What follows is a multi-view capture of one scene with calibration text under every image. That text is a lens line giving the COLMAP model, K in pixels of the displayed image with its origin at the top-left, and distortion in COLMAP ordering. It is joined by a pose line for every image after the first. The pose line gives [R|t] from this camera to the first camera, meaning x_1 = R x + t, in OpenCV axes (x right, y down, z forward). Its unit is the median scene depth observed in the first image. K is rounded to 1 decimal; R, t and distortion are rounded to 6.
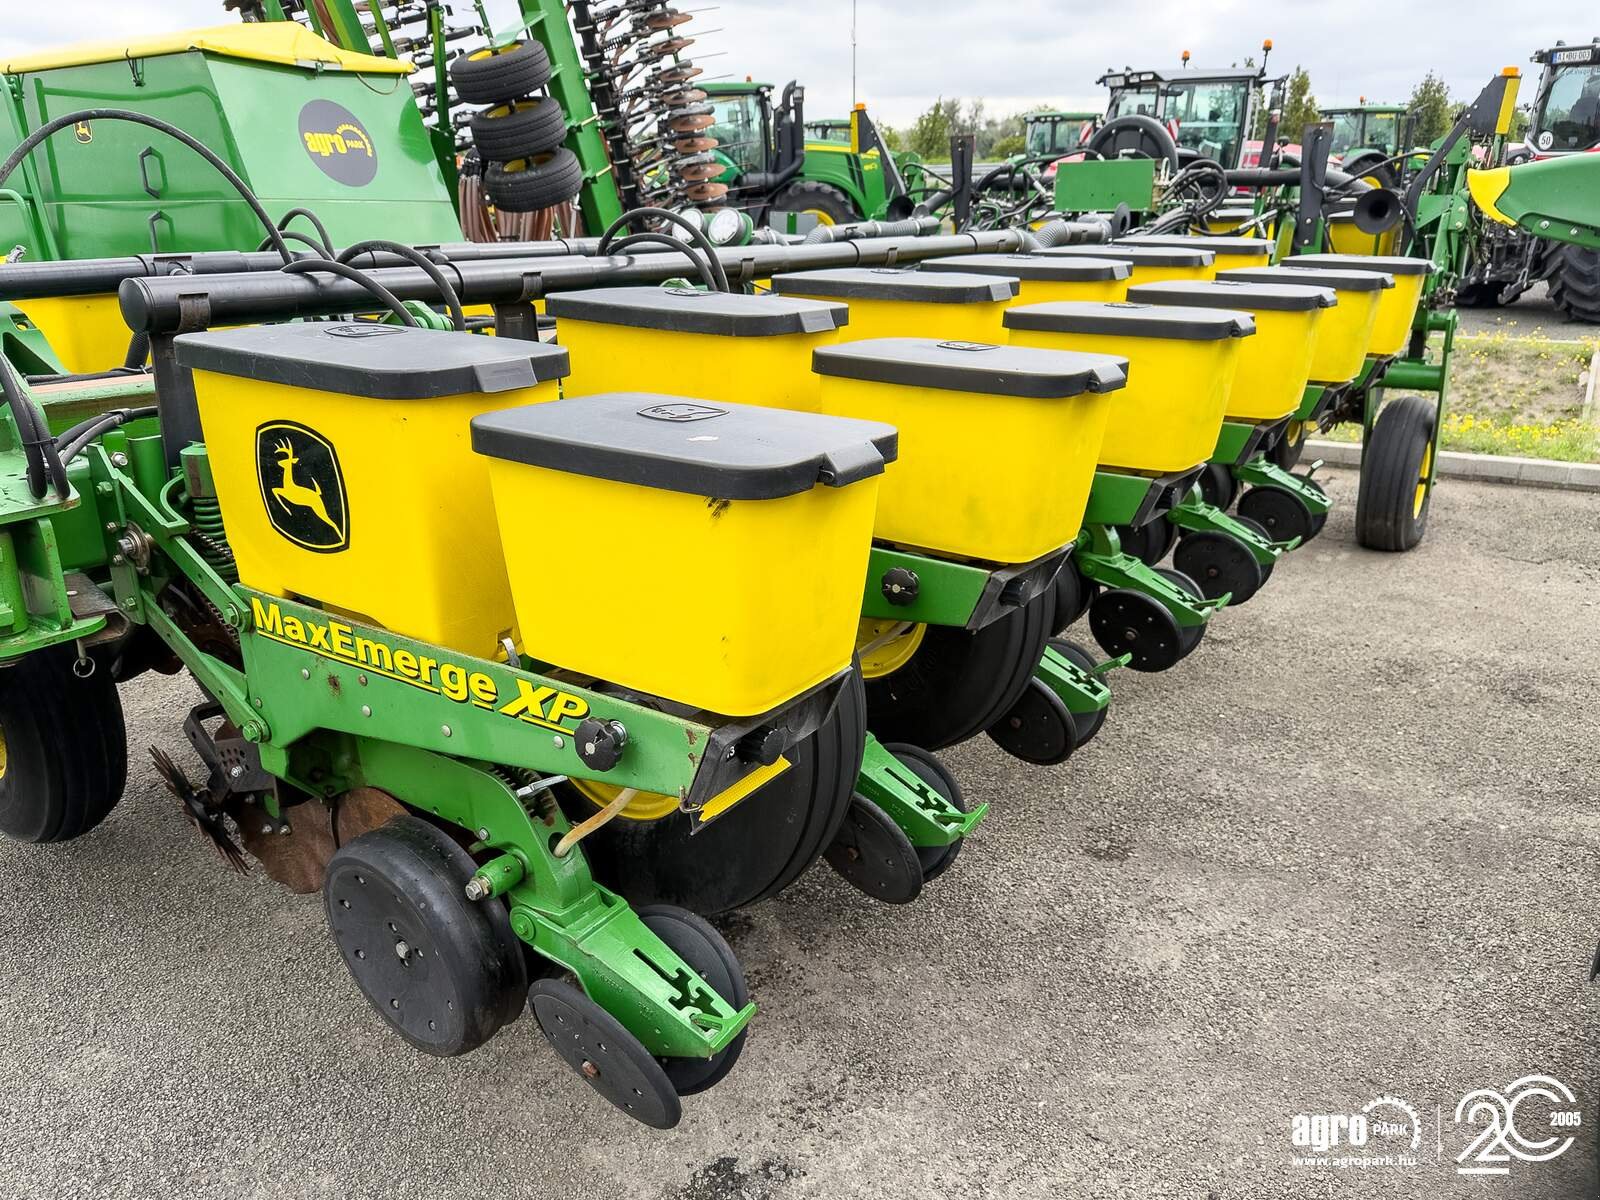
lens RADIAL K [[1199.8, 0, 797.9], [0, 1199.8, 640.3], [0, 0, 1]] dist [0.002797, -0.007810]
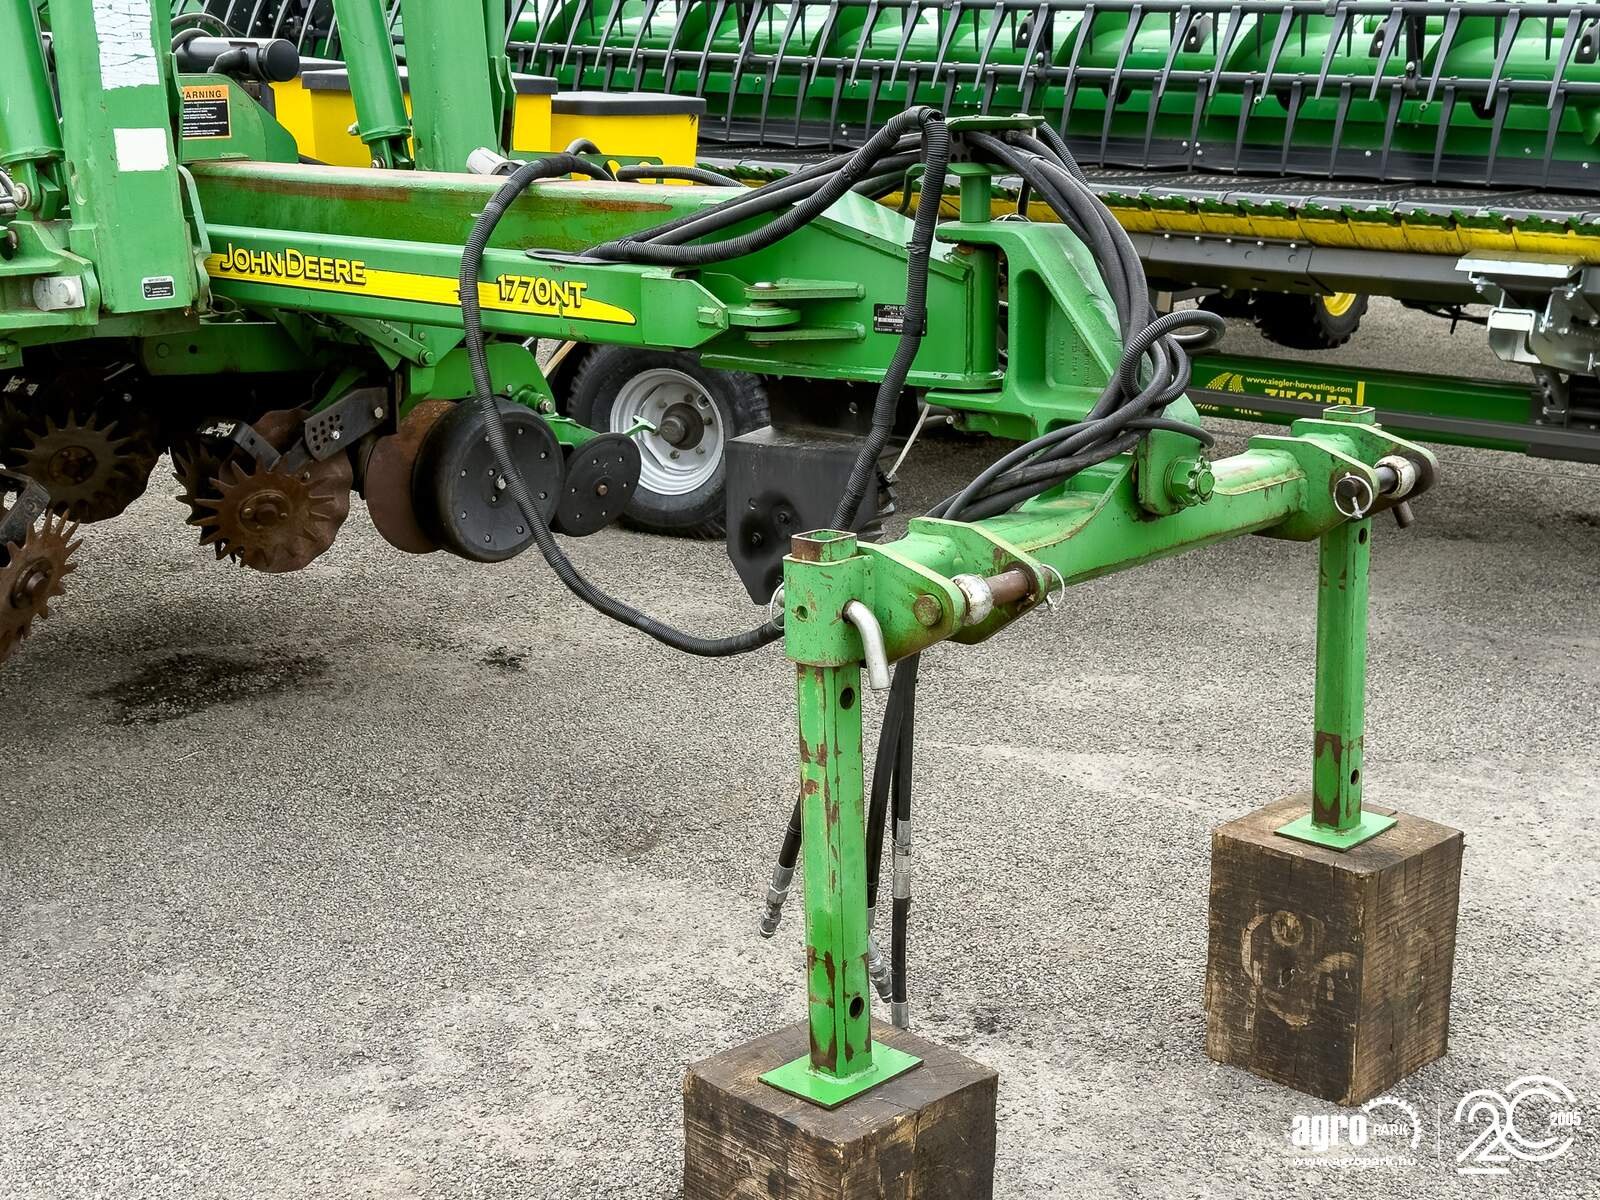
lens RADIAL K [[2299.2, 0, 802.3], [0, 2299.2, 565.1], [0, 0, 1]] dist [0.153129, -0.096384]
pose [[0.067404, -0.224316, 0.972182, -2.420793], [0.337281, 0.922157, 0.189389, -0.049015], [-0.938988, 0.315133, 0.137815, 0.225137]]
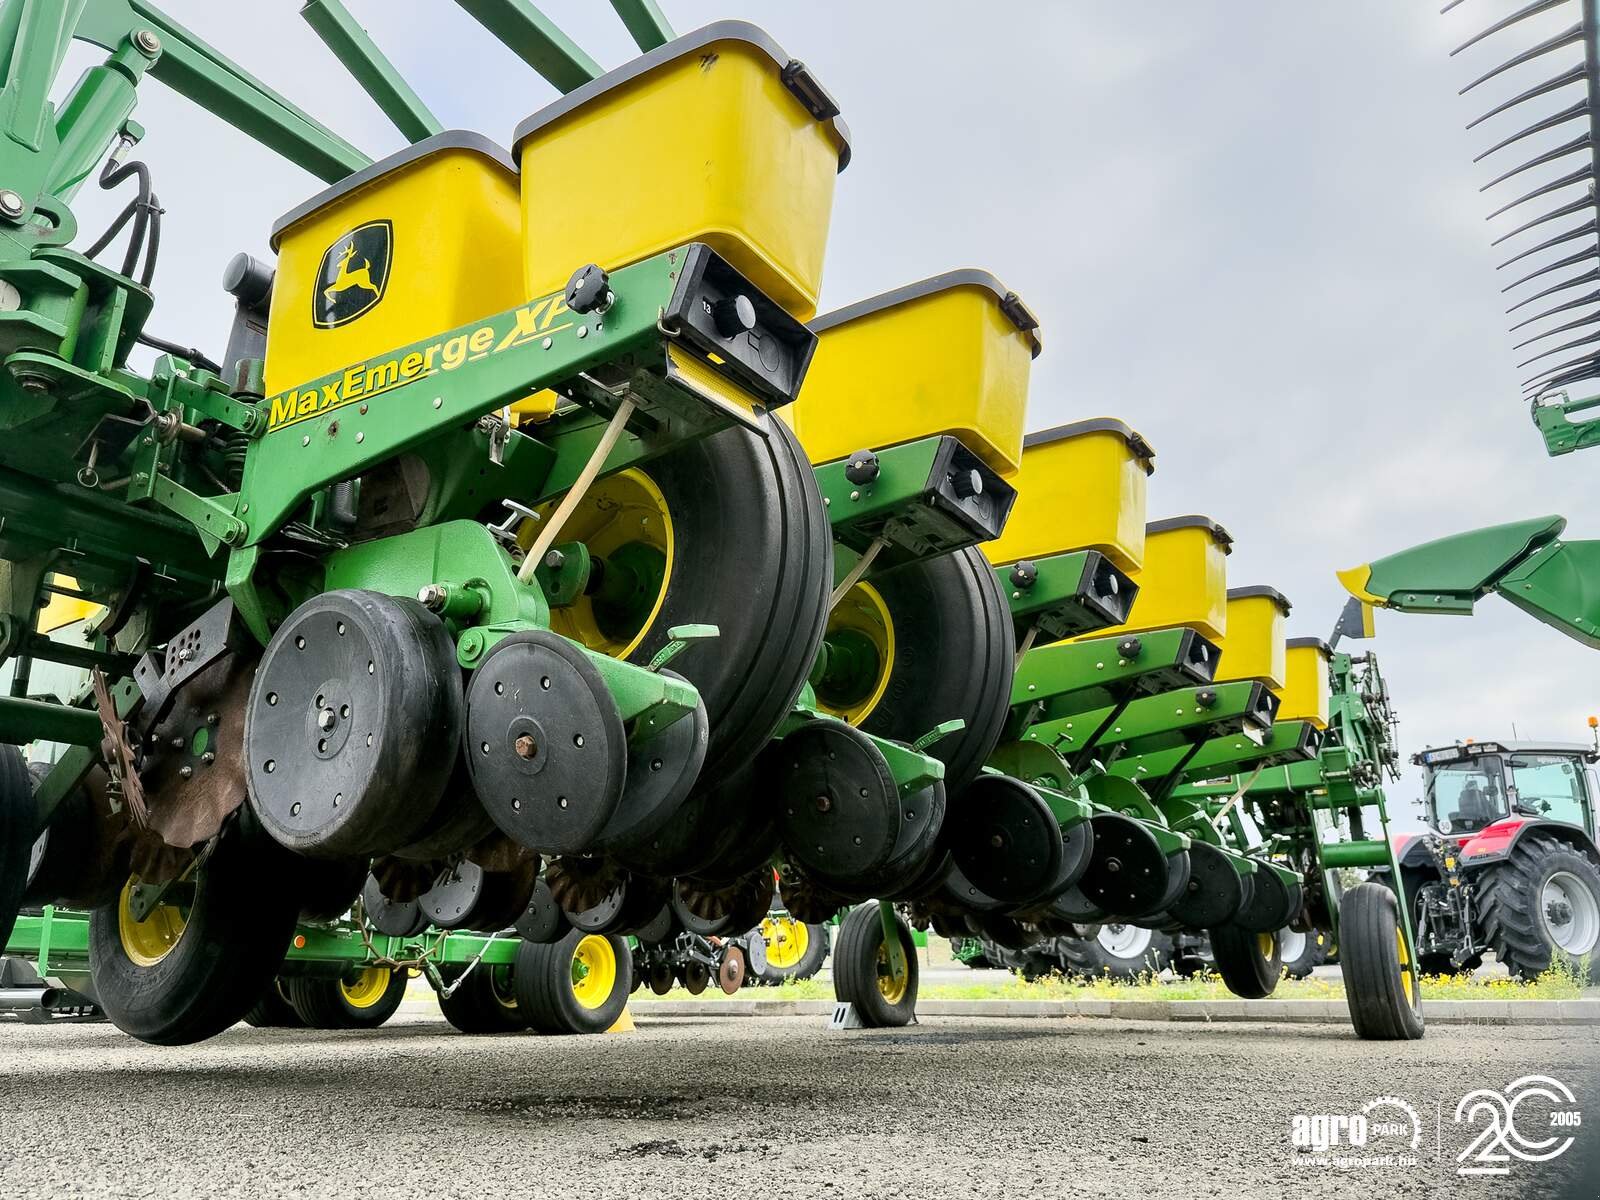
lens RADIAL K [[1180.4, 0, 800.0], [0, 1180.4, 600.0], [0, 0, 1]] dist [-0.000832, -0.000319]
pose [[0.999654, 0.015646, 0.021148, 0.006843], [0.000860, 0.784037, -0.620714, 0.578307], [-0.026292, 0.620517, 0.783752, 0.185093]]
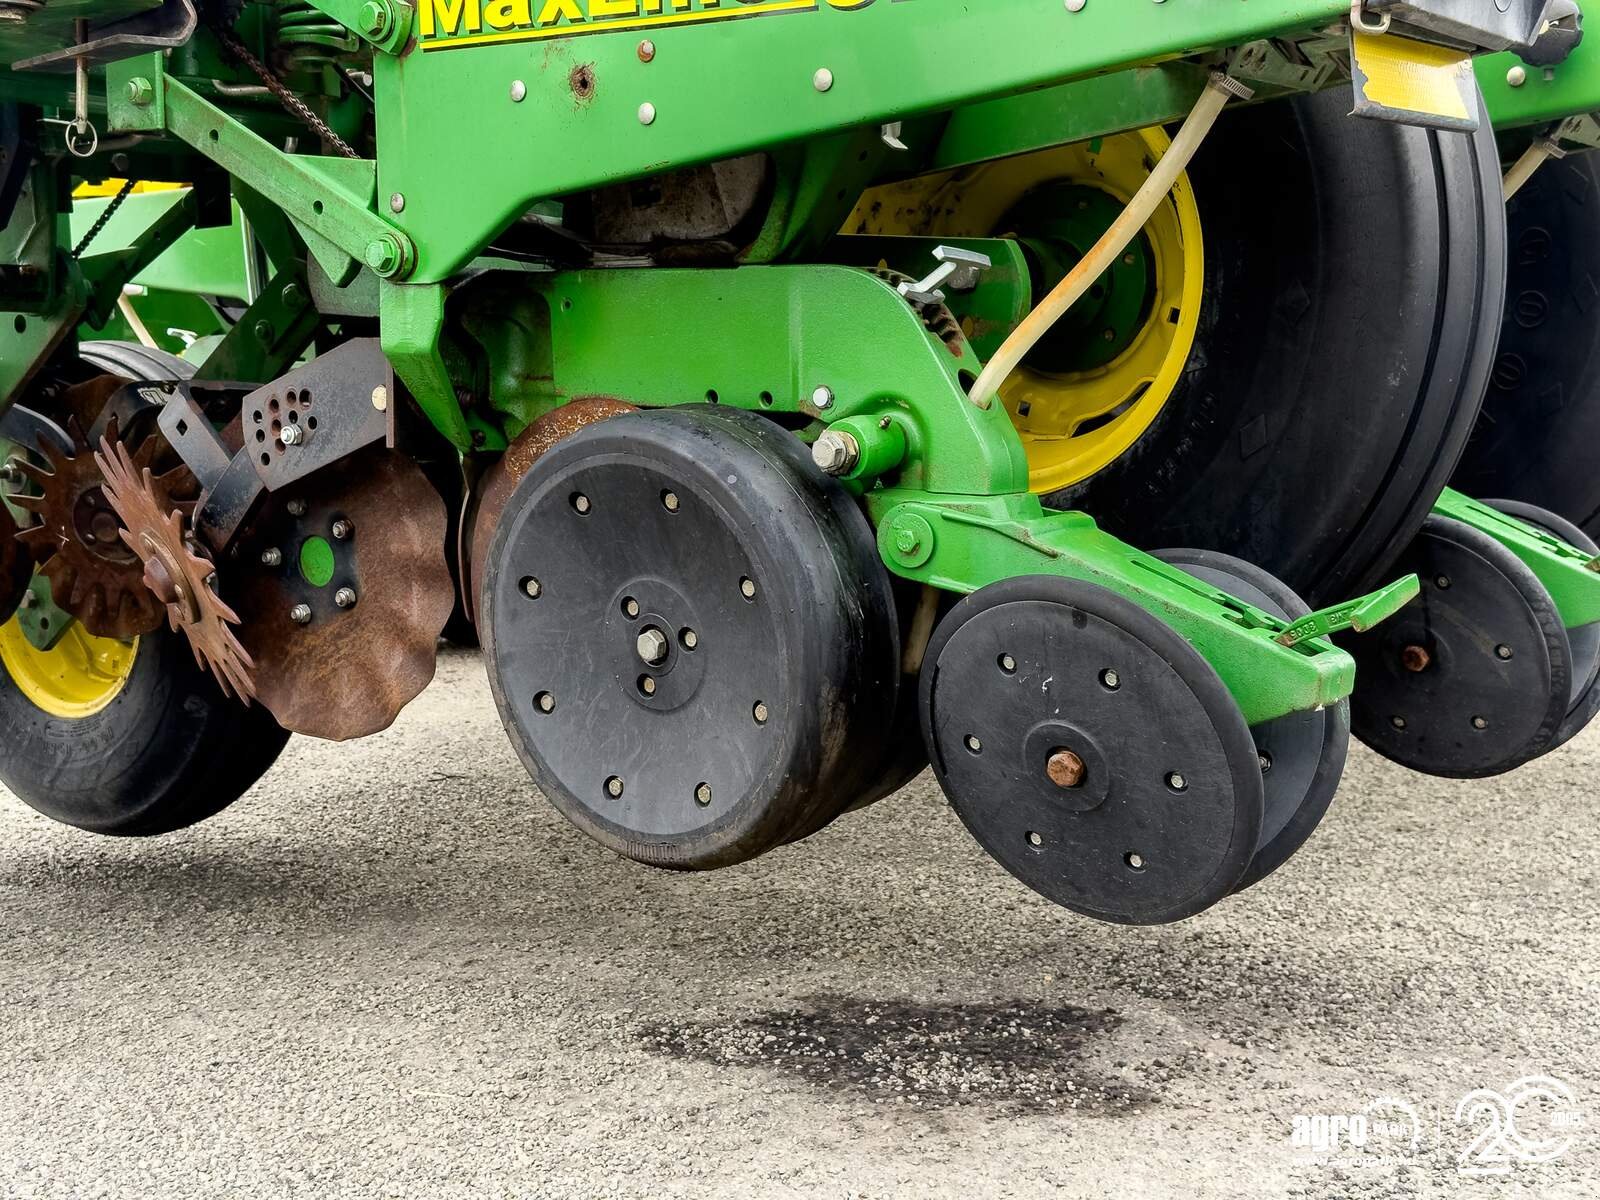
lens RADIAL K [[2208.7, 0, 803.8], [0, 2208.7, 612.3], [0, 0, 1]] dist [0.333366, -0.749402]
pose [[0.999896, -0.002277, -0.014225, -0.192598], [-0.001430, 0.966873, -0.255253, 0.385610], [0.014335, 0.255247, 0.966770, 0.040333]]
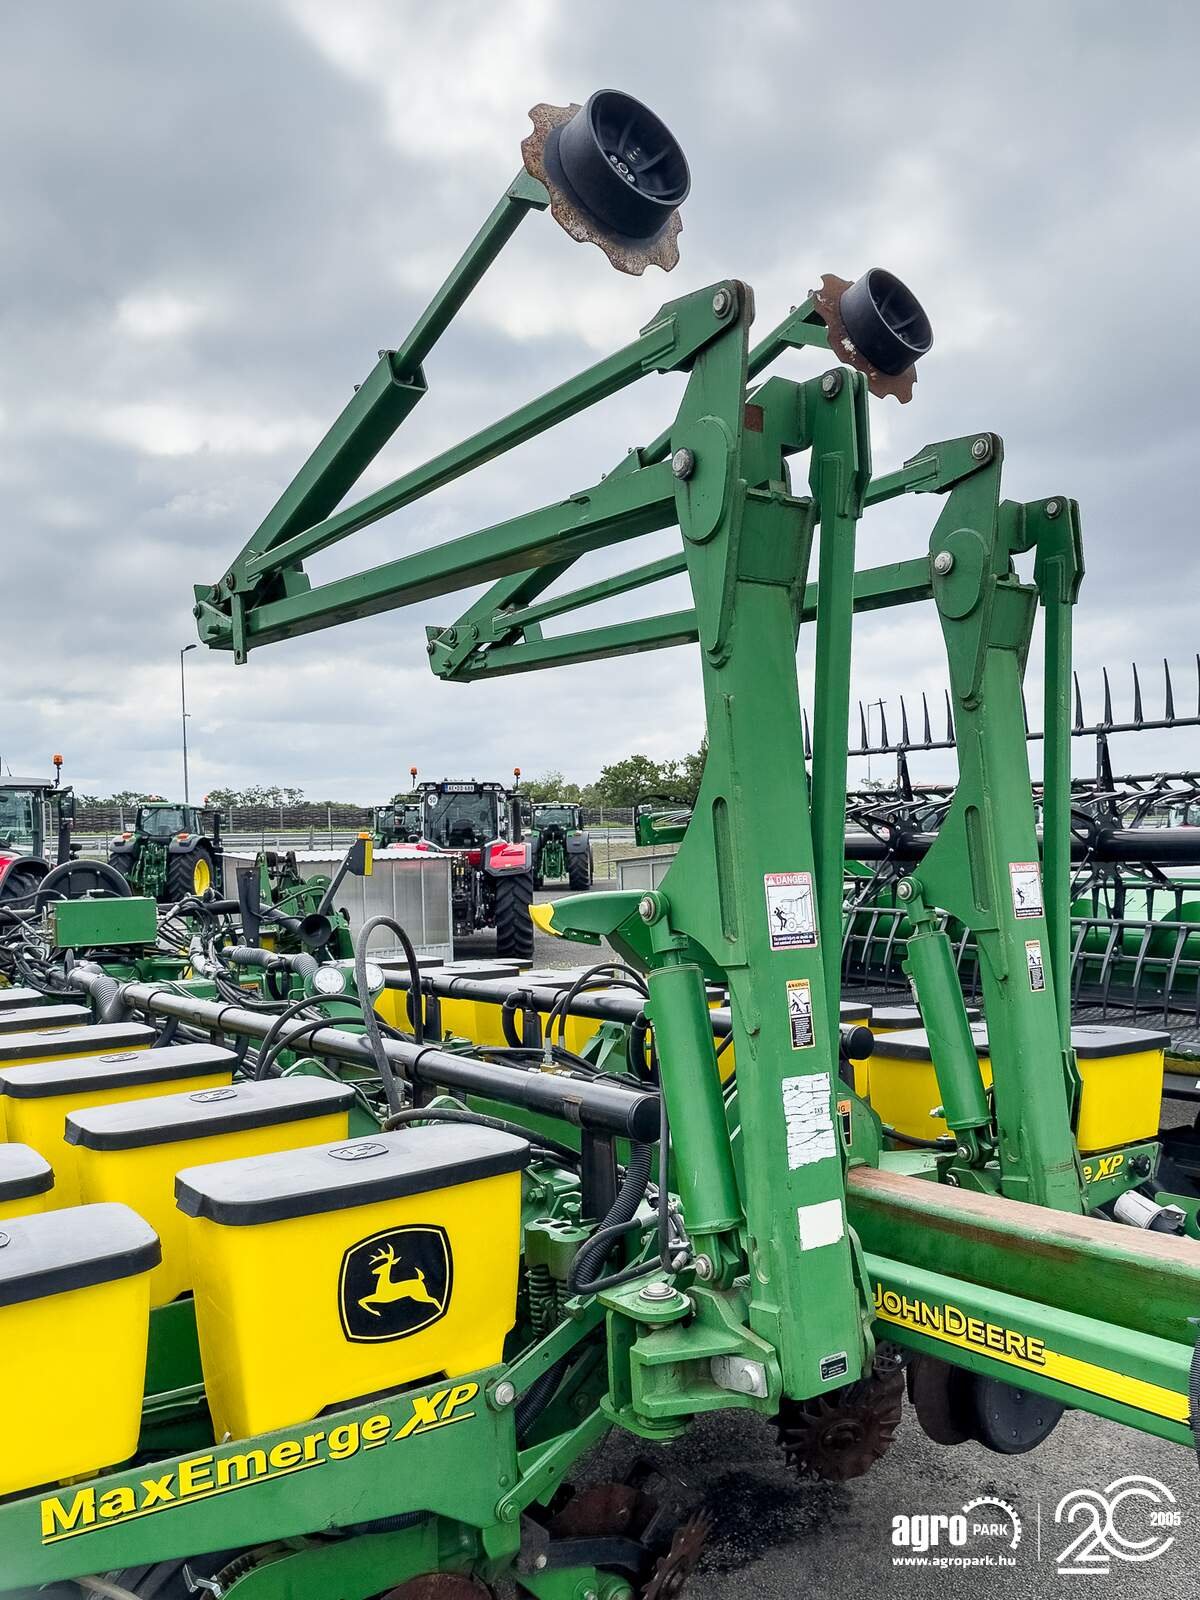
lens RADIAL K [[1294.5, 0, 655.1], [0, 1294.5, 856.0], [0, 0, 1]] dist [0.073468, -0.123239]
pose [[0.301728, -0.002696, 0.953390, -1.751276], [0.353111, 0.929195, -0.109125, -0.324002], [-0.885592, 0.369579, 0.281317, 0.521579]]
